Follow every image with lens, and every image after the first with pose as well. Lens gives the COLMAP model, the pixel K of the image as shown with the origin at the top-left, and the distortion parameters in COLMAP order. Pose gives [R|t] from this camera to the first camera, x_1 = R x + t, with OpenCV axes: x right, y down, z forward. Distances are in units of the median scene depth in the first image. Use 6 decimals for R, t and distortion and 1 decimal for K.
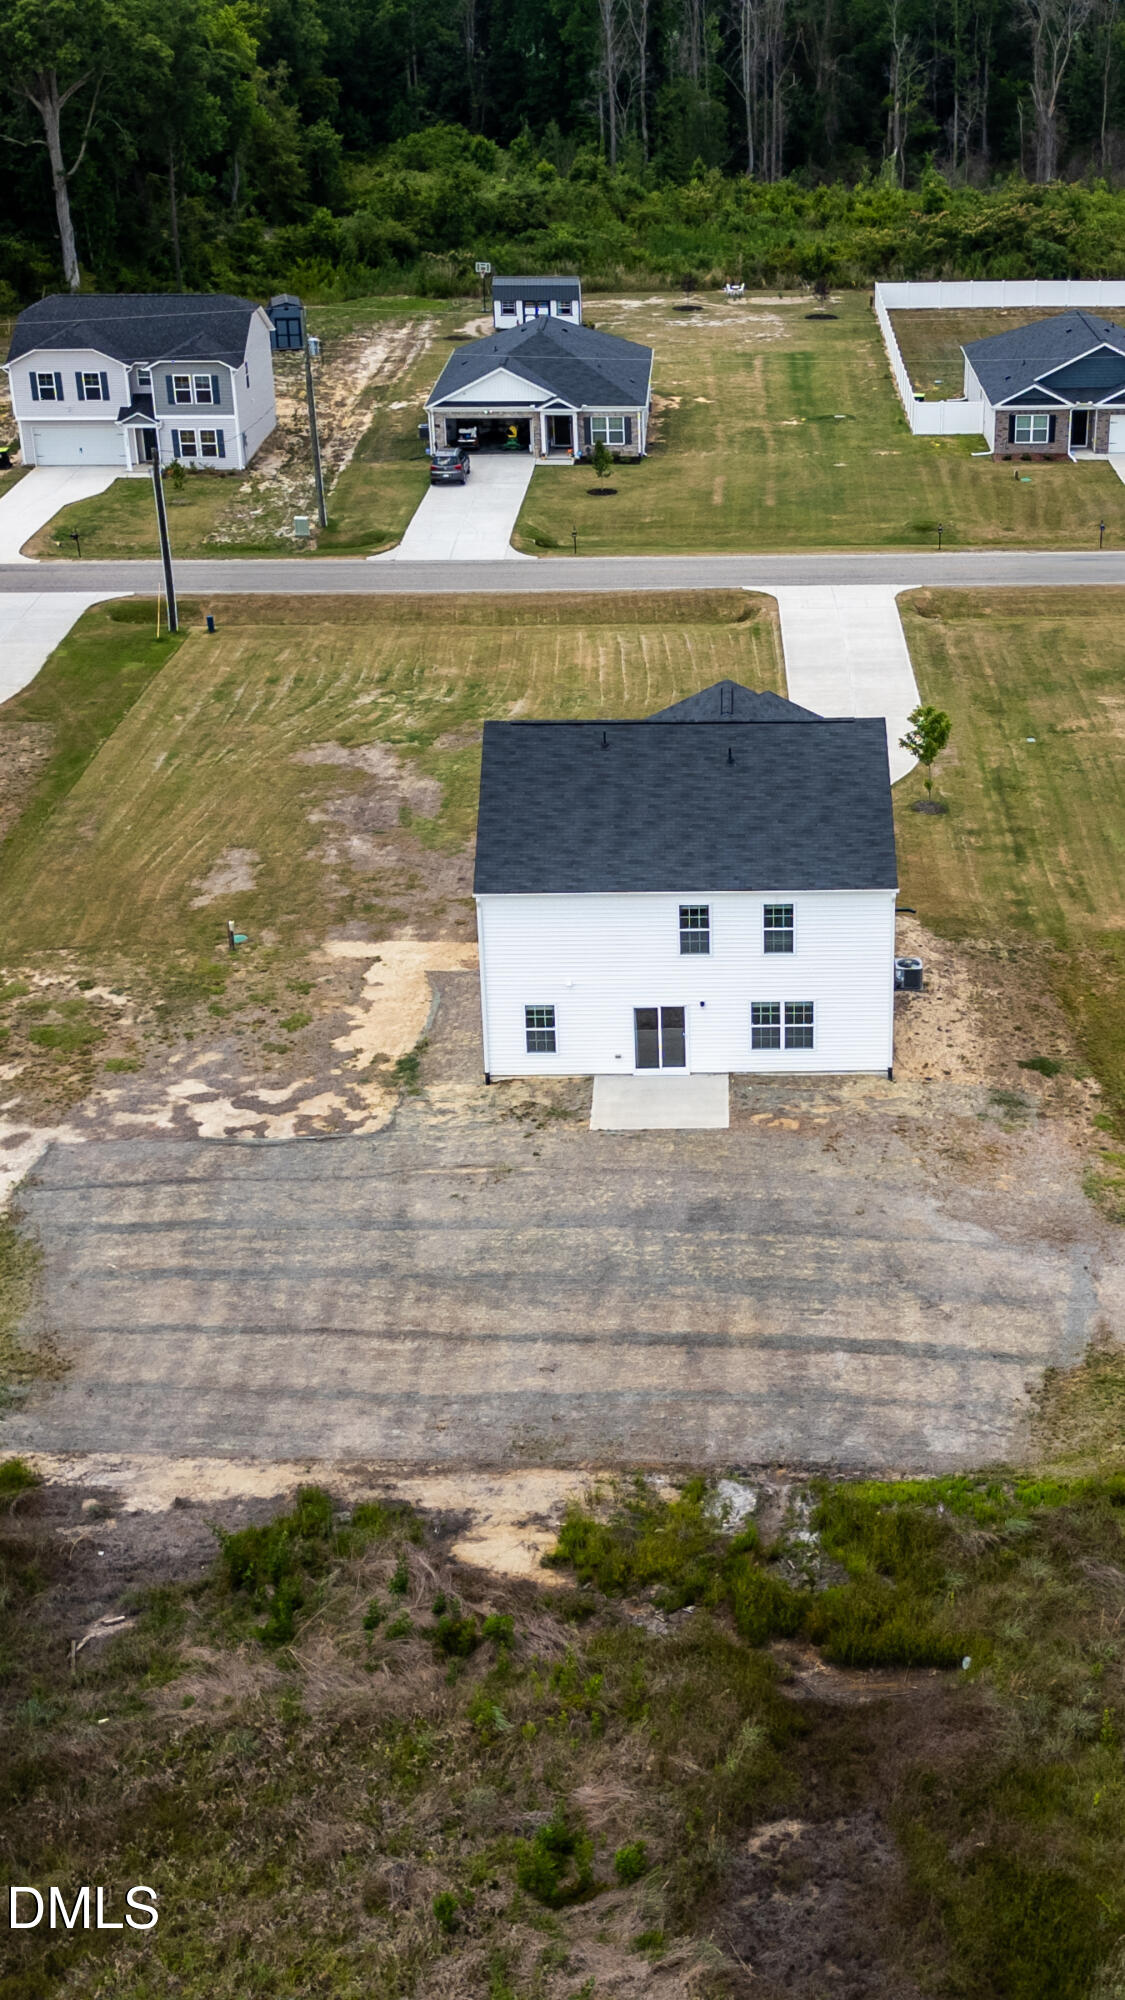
lens RADIAL K [[2440.3, 0, 789.2], [0, 2440.3, 1044.2], [0, 0, 1]] dist [0.112769, -0.040631]
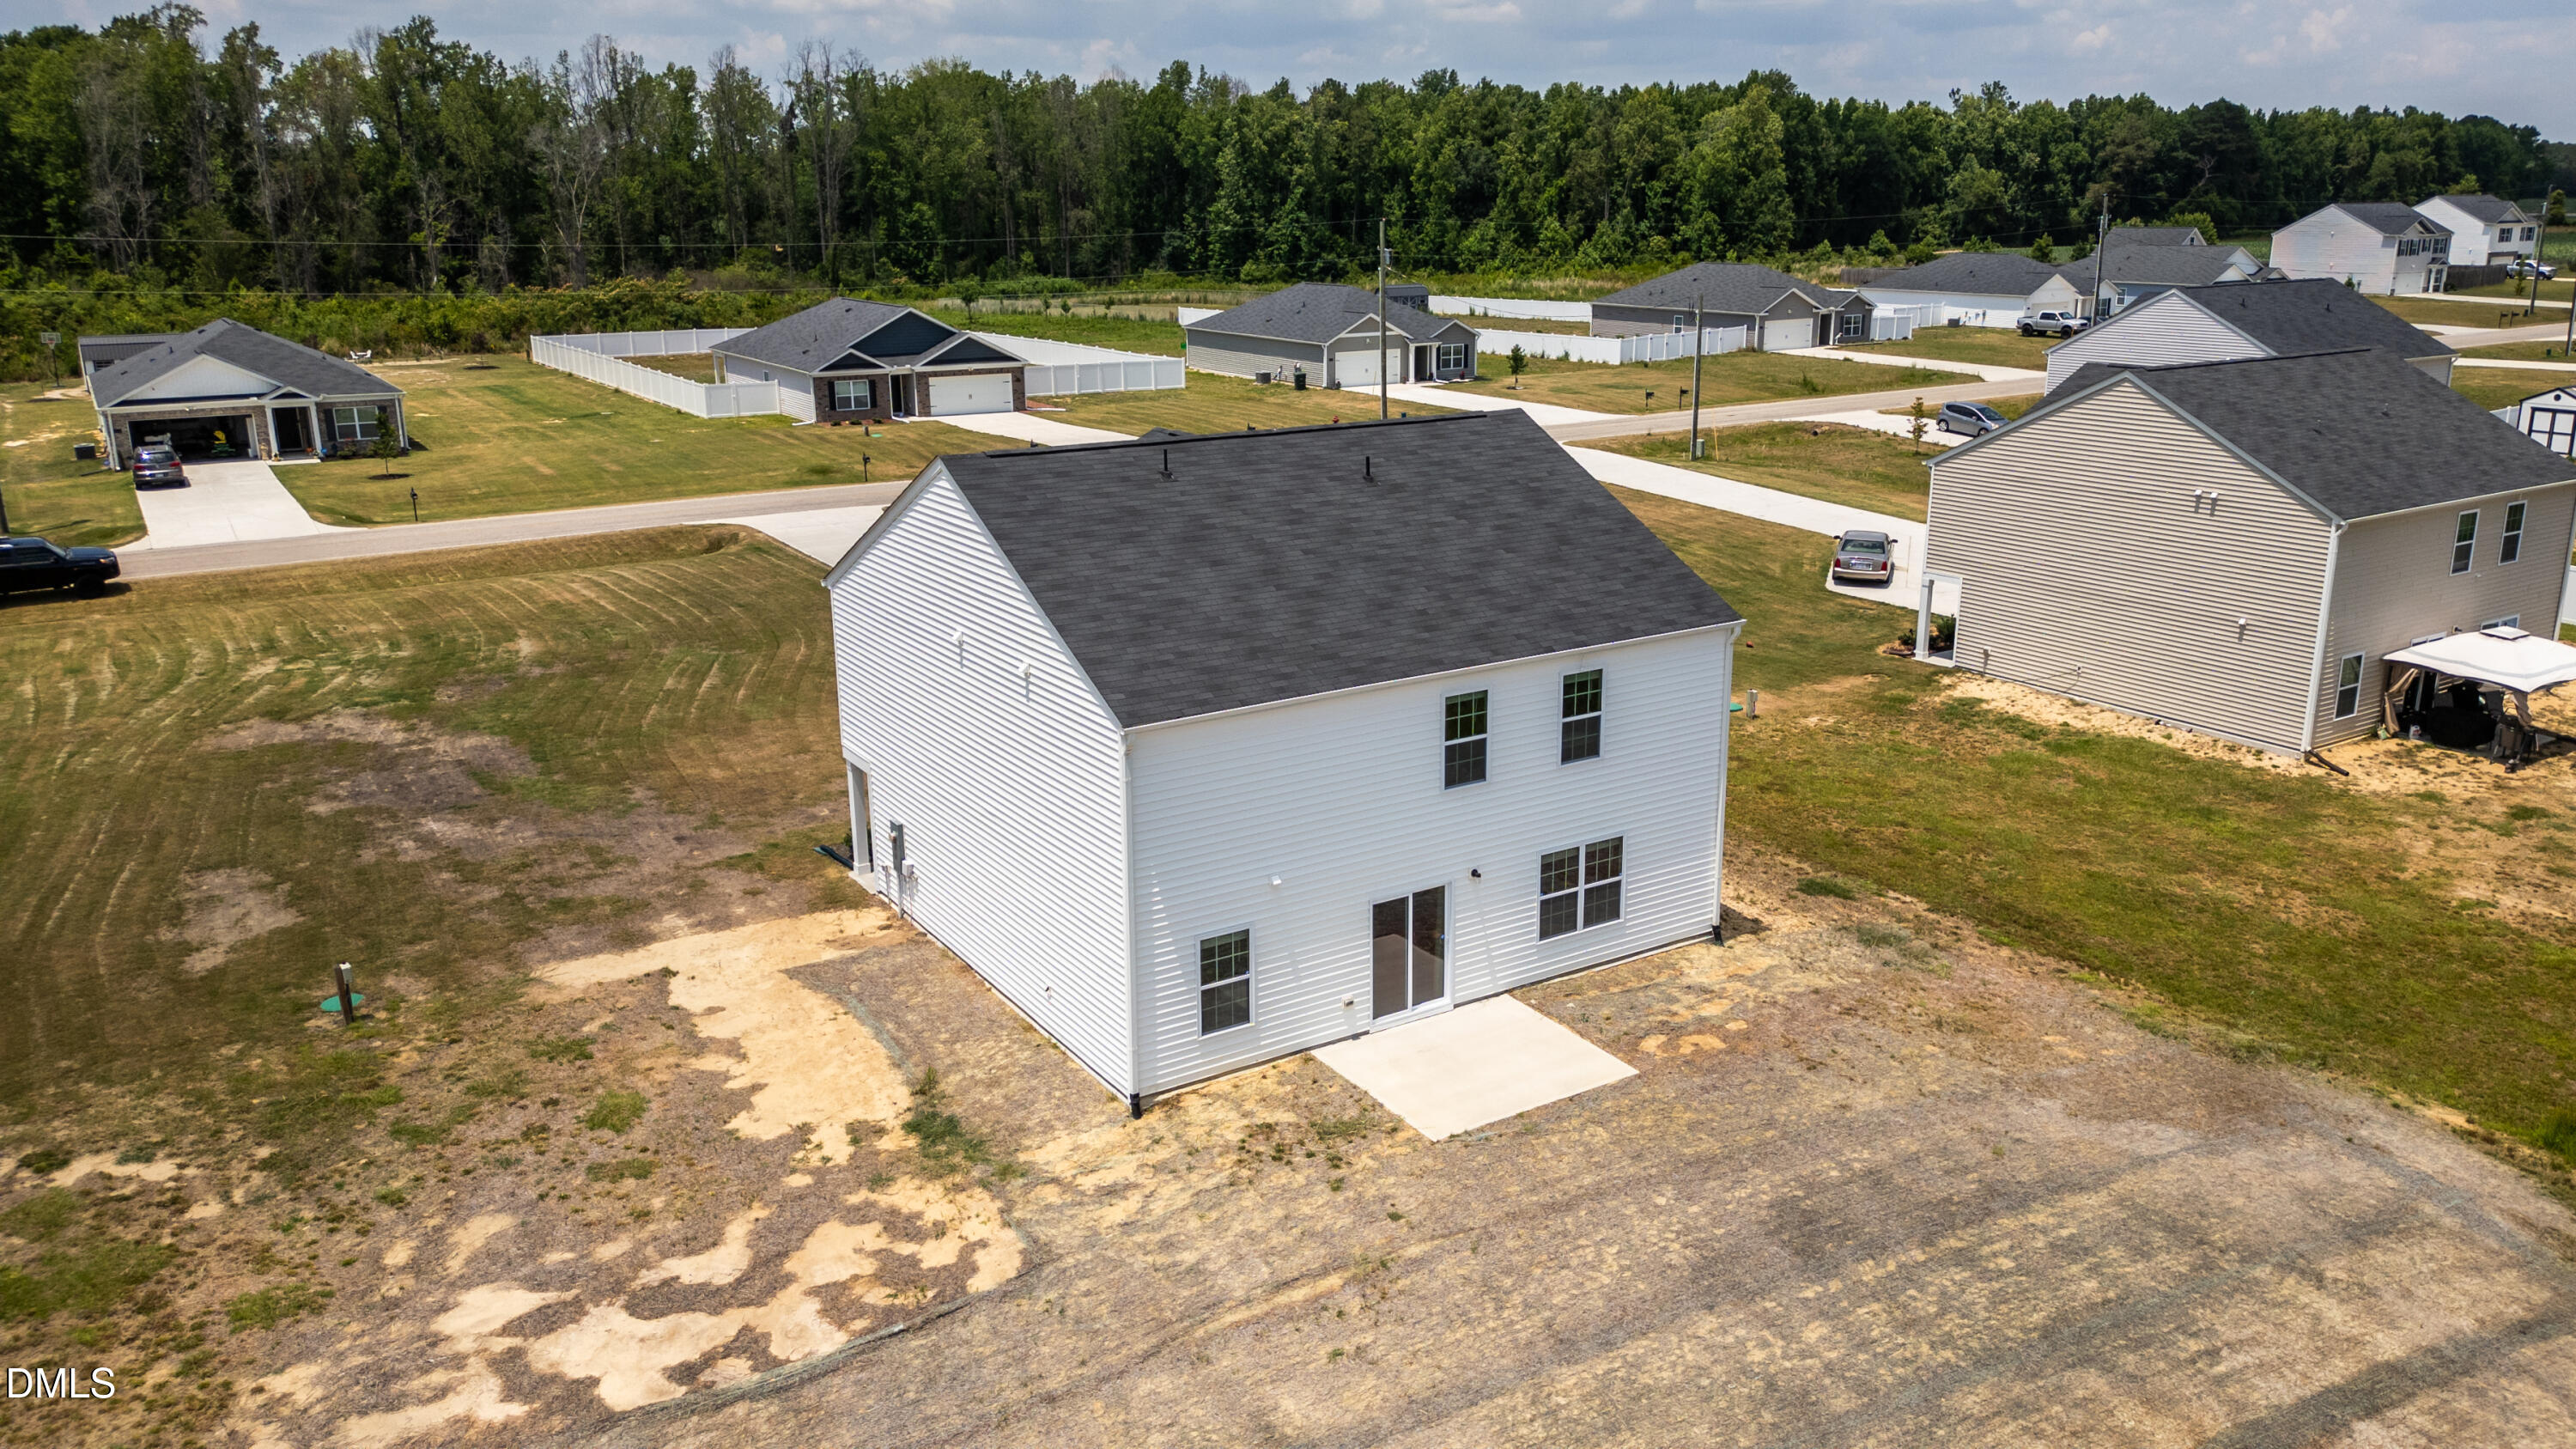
lens RADIAL K [[1875.2, 0, 1330.3], [0, 1875.2, 693.0], [0, 0, 1]] dist [0.072228, -0.076266]
pose [[0.851157, -0.138703, 0.506254, -0.274102], [0.228287, 0.966285, -0.119074, -0.012780], [-0.472669, 0.216922, 0.854124, 0.629547]]
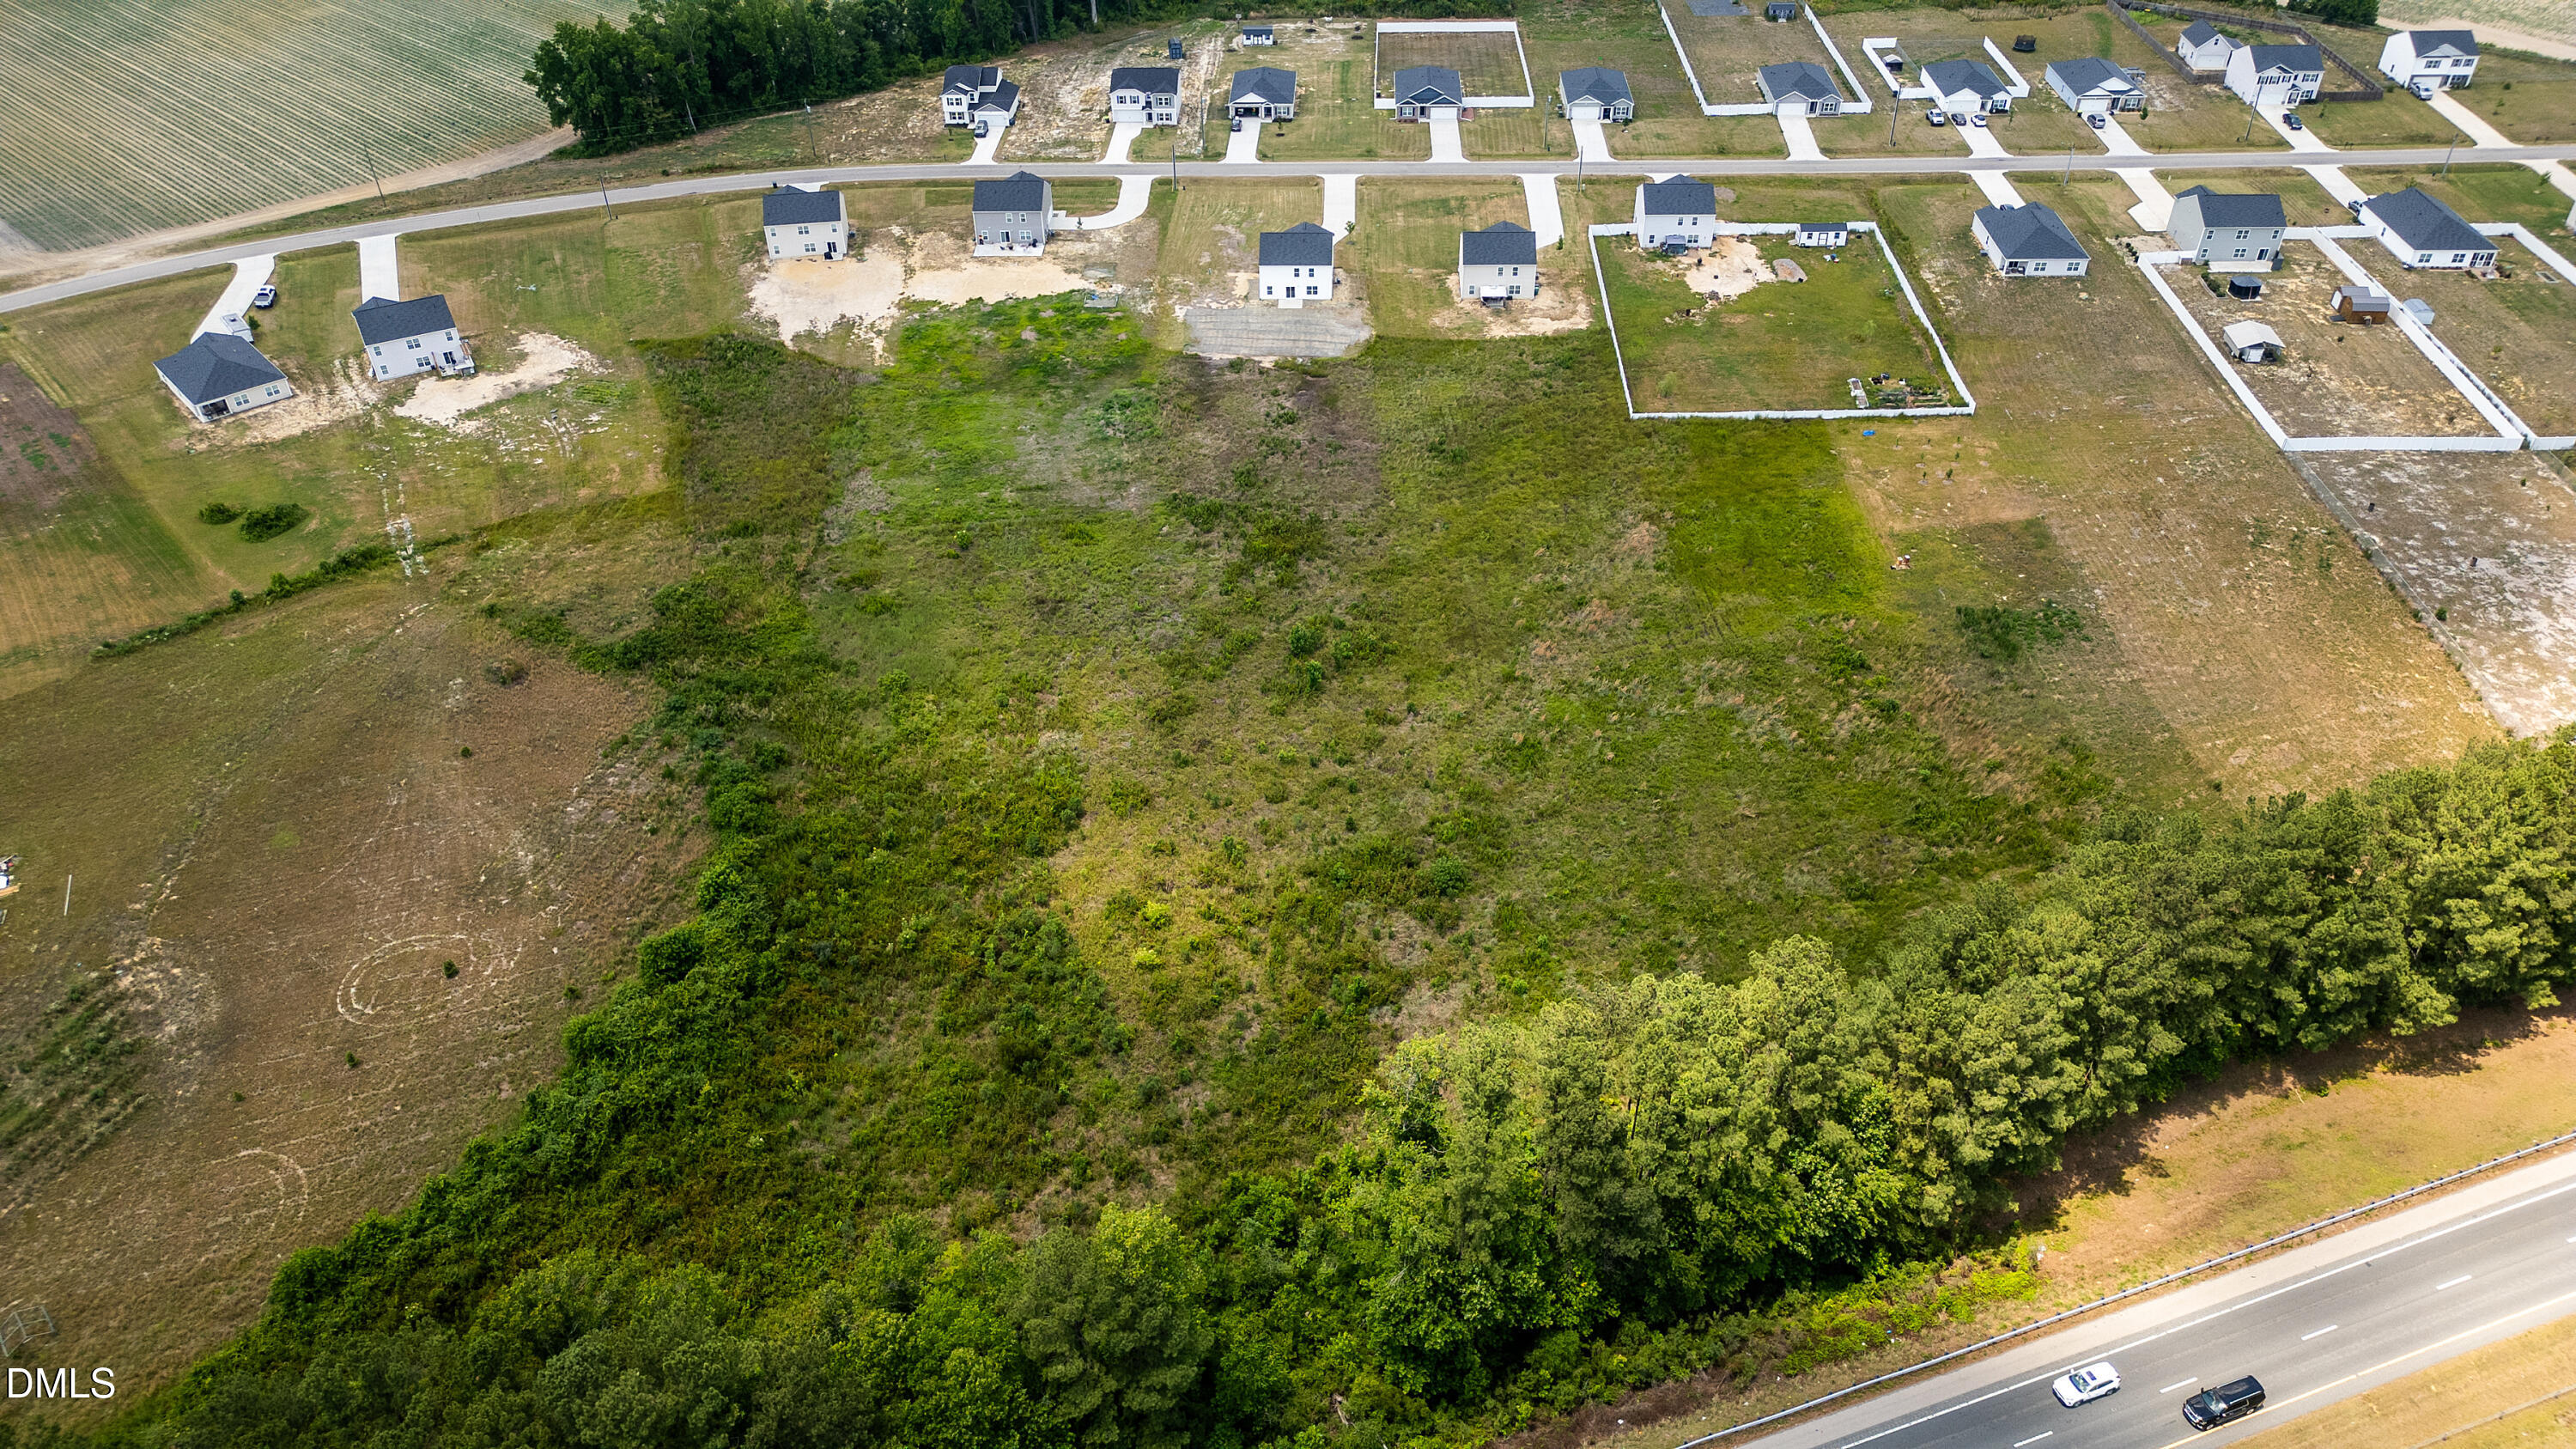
lens RADIAL K [[1825.0, 0, 1307.0], [0, 1825.0, 734.7], [0, 0, 1]] dist [0.102350, -0.132095]
pose [[0.998351, 0.027774, -0.050231, 0.227701], [-0.016188, 0.975852, 0.217831, 0.071194], [0.055068, -0.216659, 0.974693, -3.375499]]
